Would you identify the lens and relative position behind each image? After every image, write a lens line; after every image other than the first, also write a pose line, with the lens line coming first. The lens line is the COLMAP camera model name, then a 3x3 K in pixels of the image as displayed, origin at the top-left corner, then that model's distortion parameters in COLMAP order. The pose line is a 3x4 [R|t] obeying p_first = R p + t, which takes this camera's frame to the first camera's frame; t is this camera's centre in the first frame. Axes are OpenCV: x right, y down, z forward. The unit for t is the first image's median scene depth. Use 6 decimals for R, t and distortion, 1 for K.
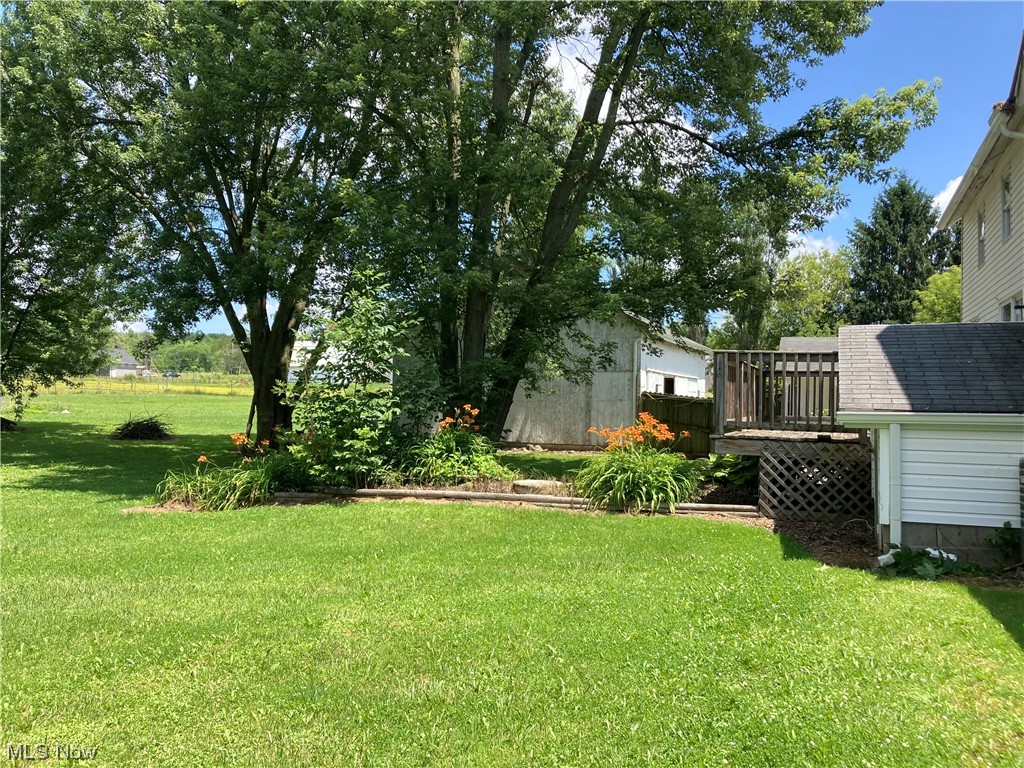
lens RADIAL K [[839.7, 0, 512.2], [0, 839.7, 384.2], [0, 0, 1]] dist [0.010147, -0.024779]
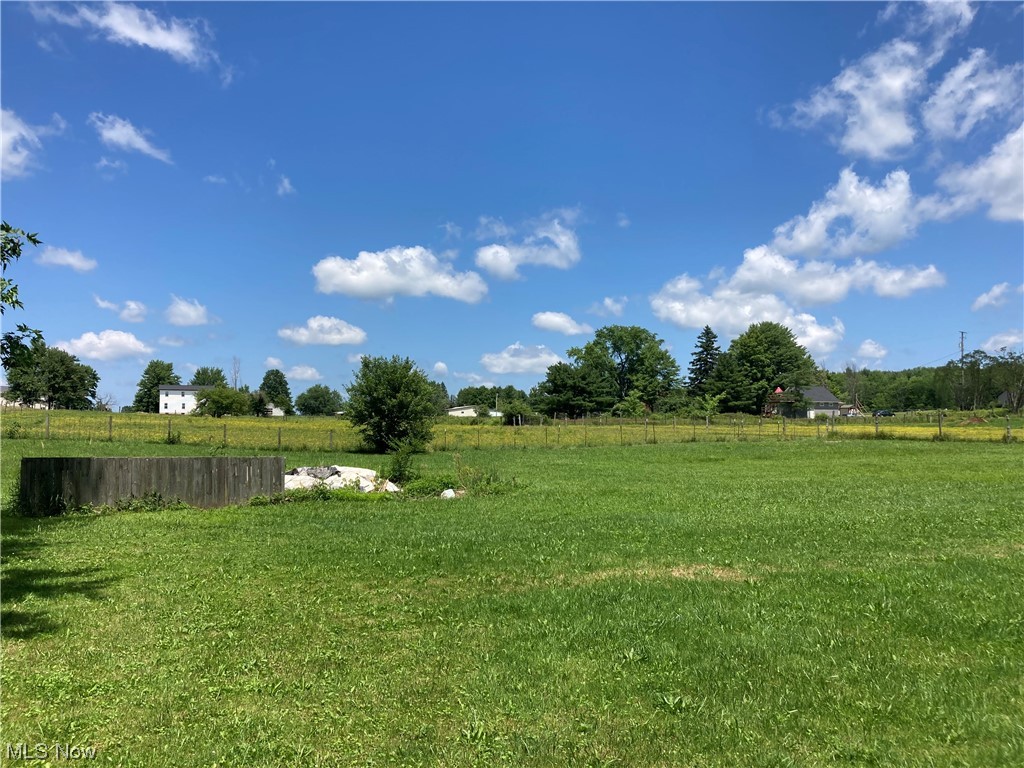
lens RADIAL K [[839.7, 0, 511.8], [0, 839.7, 383.3], [0, 0, 1]] dist [0.010147, -0.024779]
pose [[0.678751, -0.065022, -0.731484, -0.061748], [0.027051, 0.997610, -0.063578, 0.001805], [0.733870, 0.023367, 0.678888, 0.218040]]
